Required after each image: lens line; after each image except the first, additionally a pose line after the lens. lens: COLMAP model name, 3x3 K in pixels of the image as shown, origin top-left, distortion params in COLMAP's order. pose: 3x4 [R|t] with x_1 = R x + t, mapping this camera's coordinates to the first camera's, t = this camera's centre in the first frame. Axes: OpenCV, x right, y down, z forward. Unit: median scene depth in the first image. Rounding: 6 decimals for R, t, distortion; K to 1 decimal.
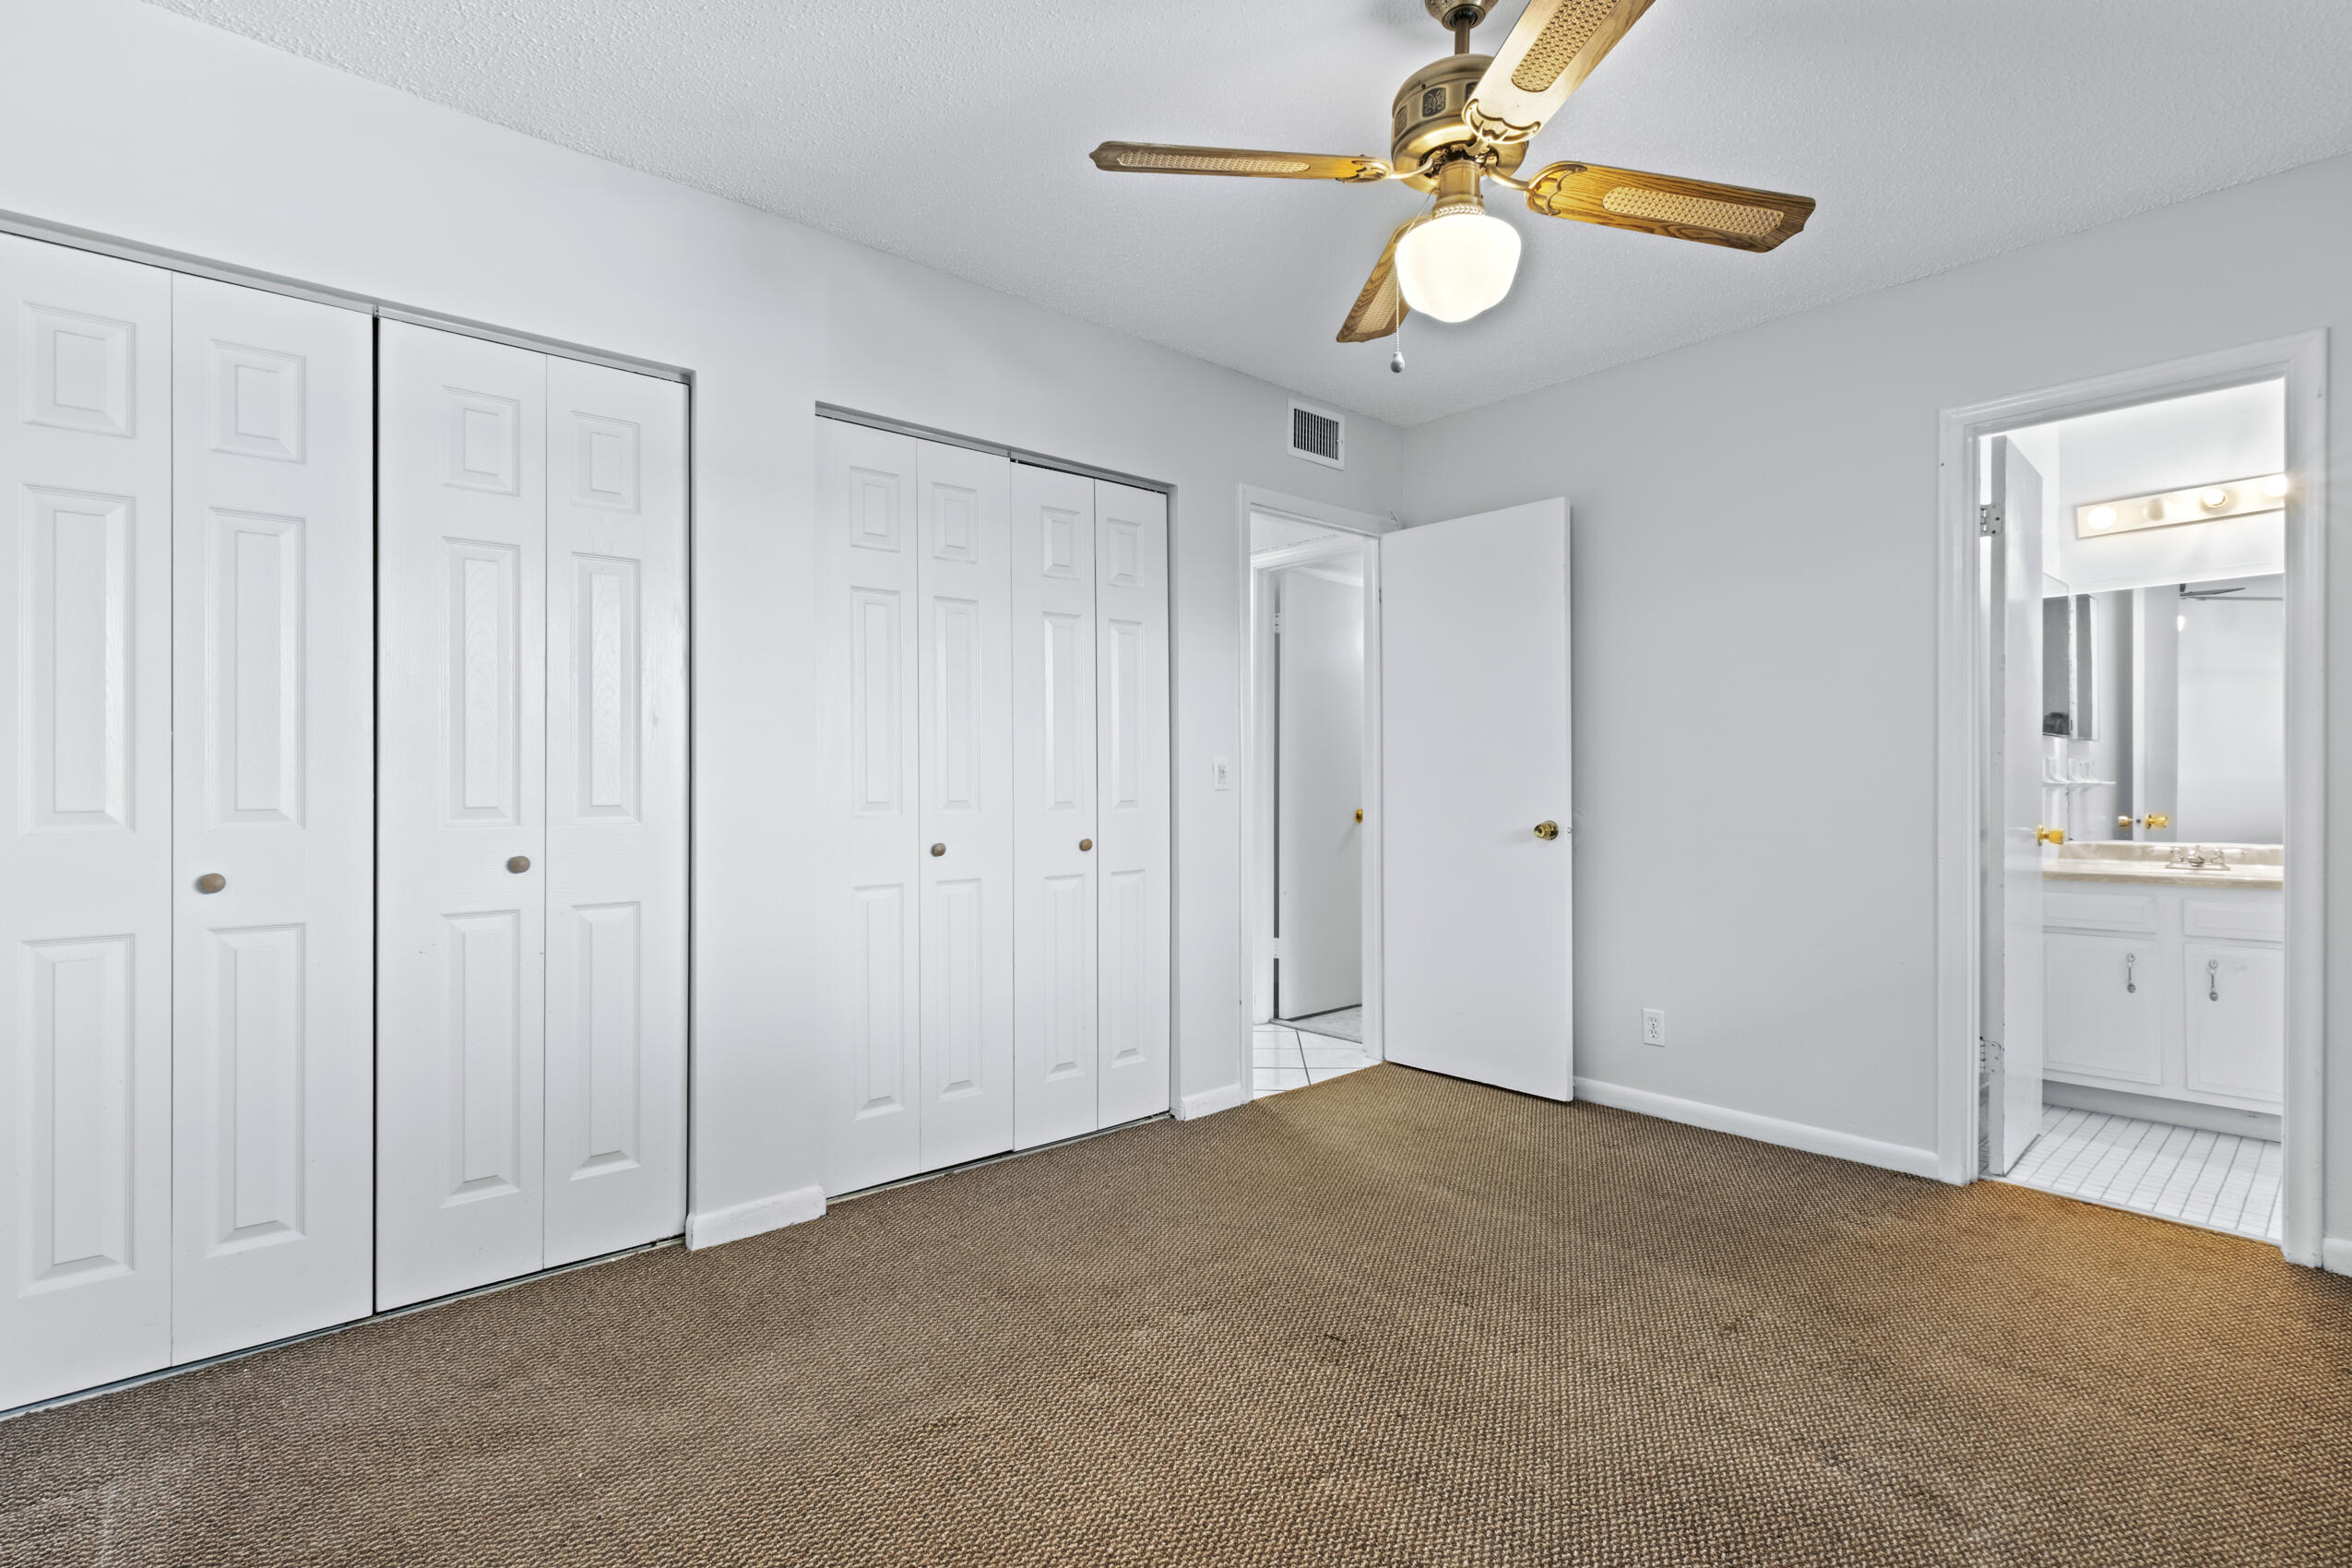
lens RADIAL K [[1137.4, 0, 1170.0], [0, 1137.4, 779.4], [0, 0, 1]] dist [0.000896, -0.000246]
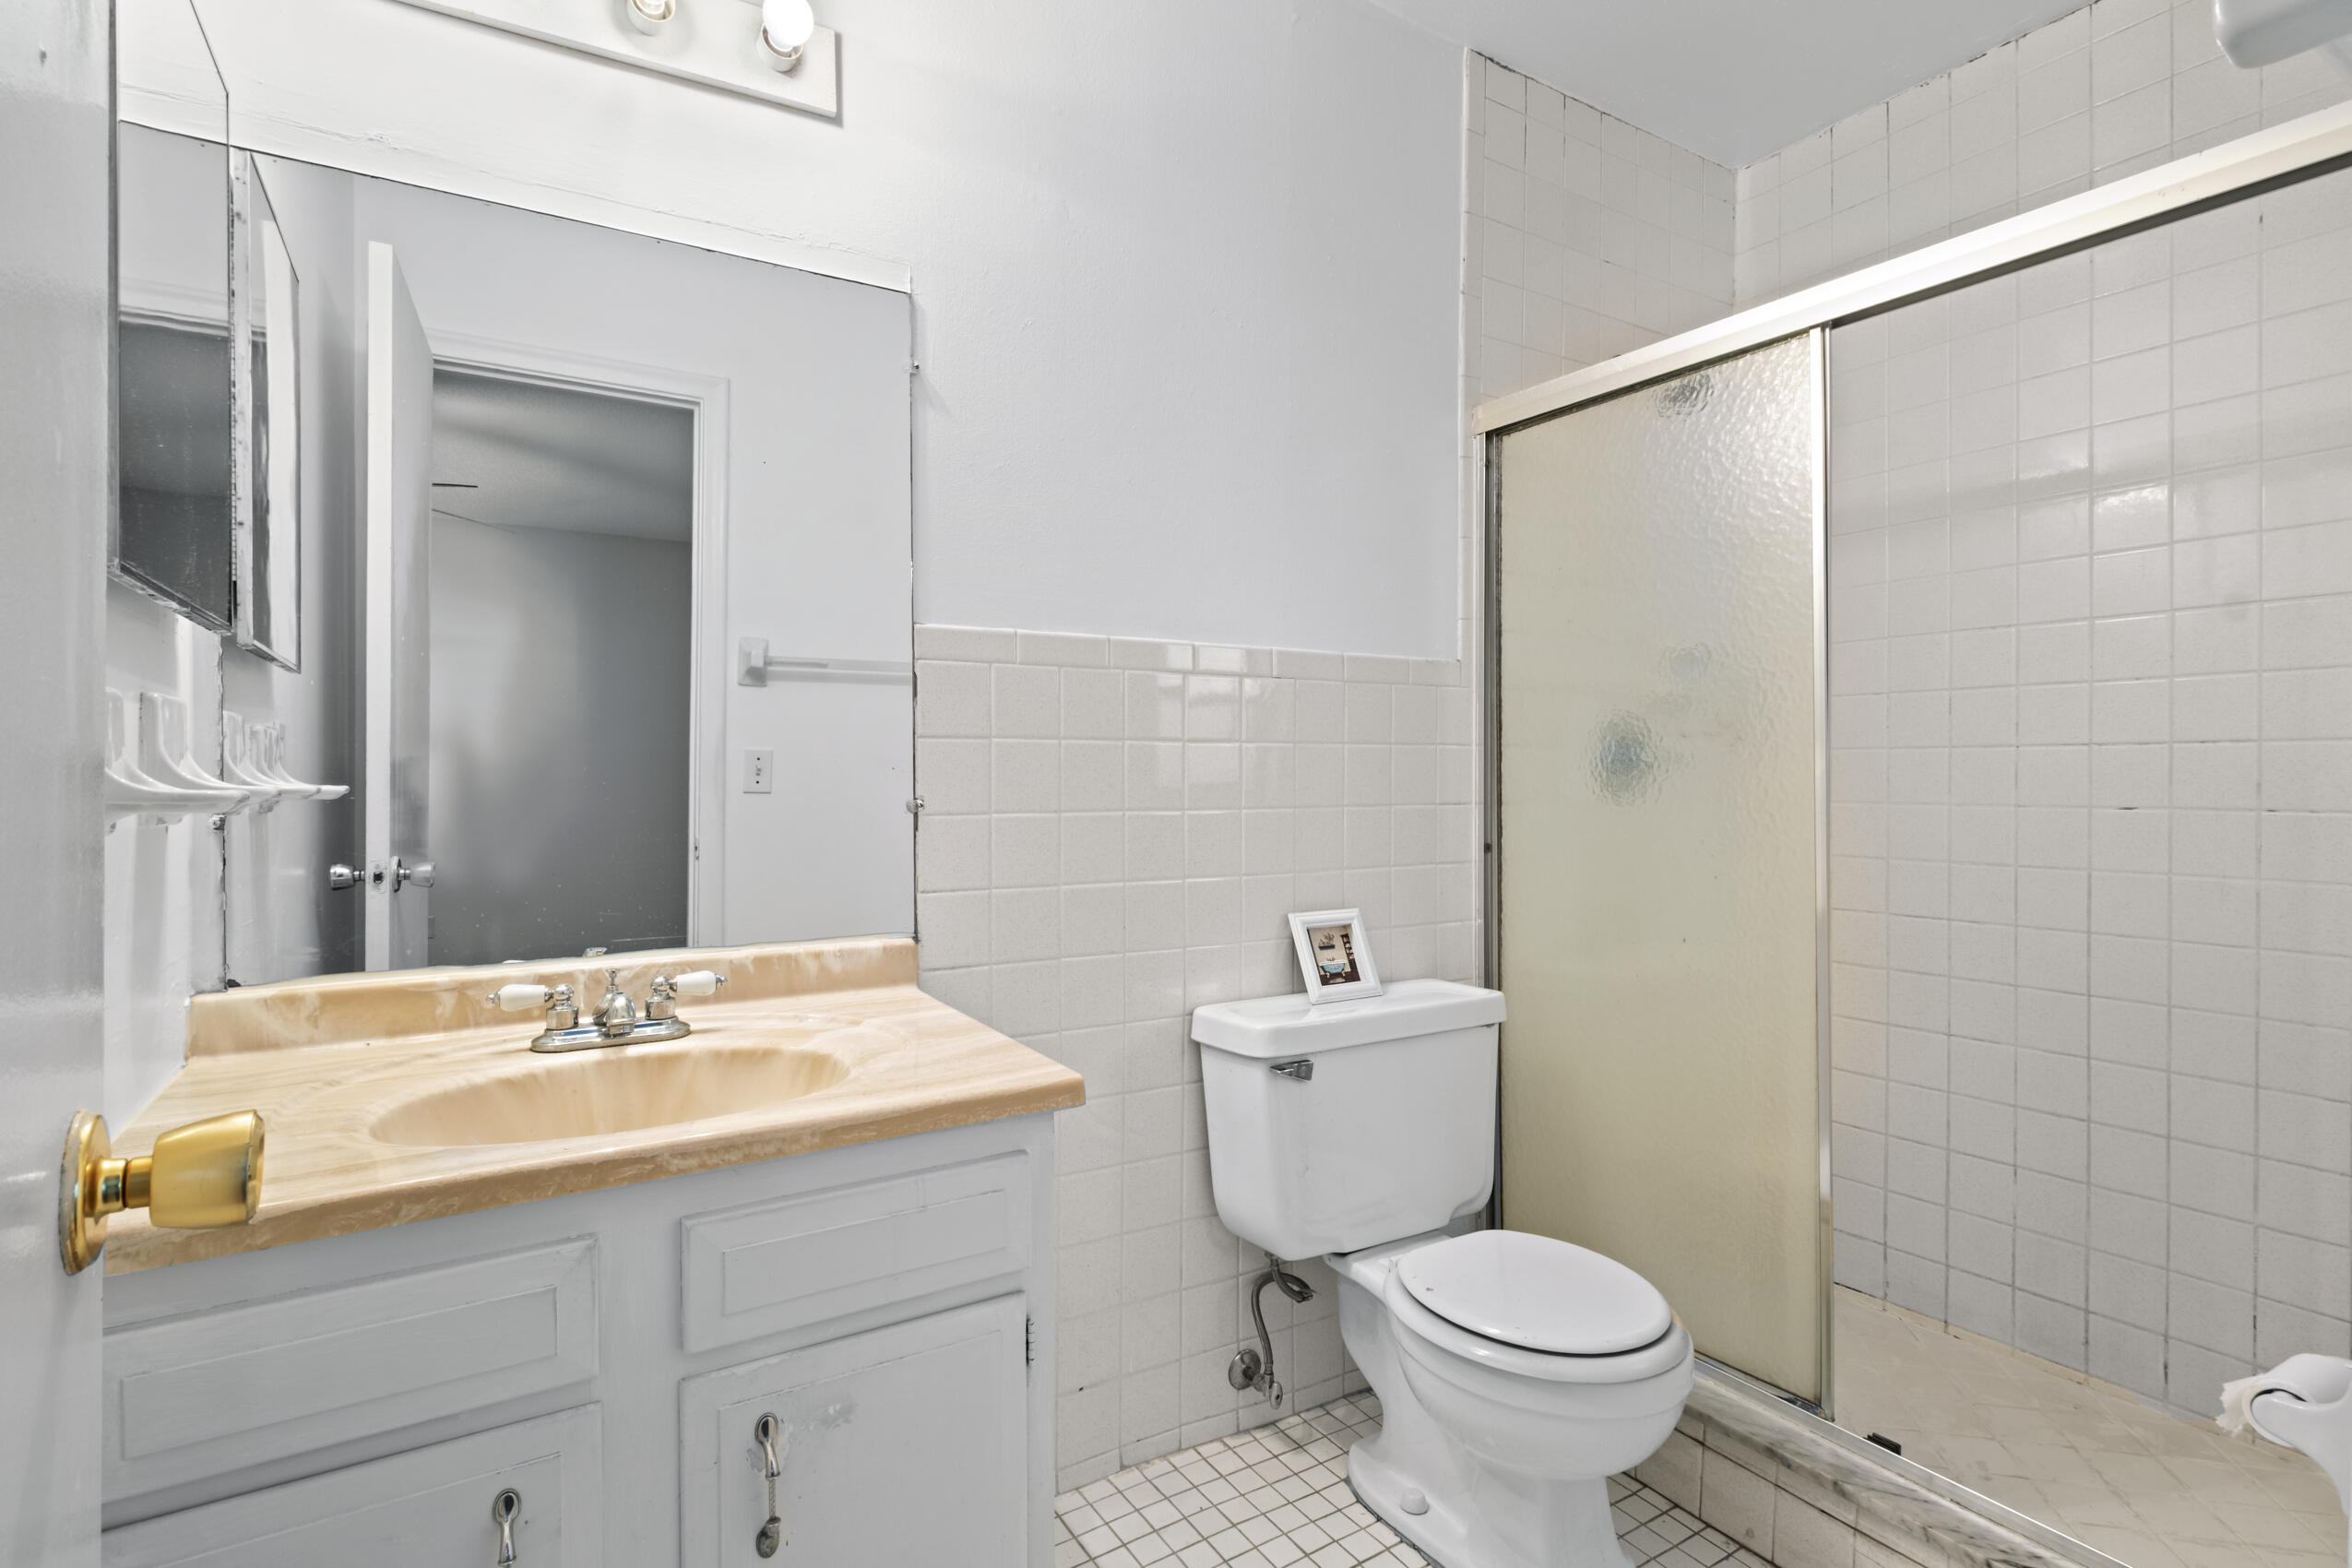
lens RADIAL K [[1137.4, 0, 1170.0], [0, 1137.4, 779.4], [0, 0, 1]] dist [0.000896, -0.000246]
pose [[0.187459, 0.001042, 0.982272, 0.515889], [0.000433, 0.999999, -0.001143, 0.000370], [-0.982272, 0.000640, 0.187459, 0.665809]]
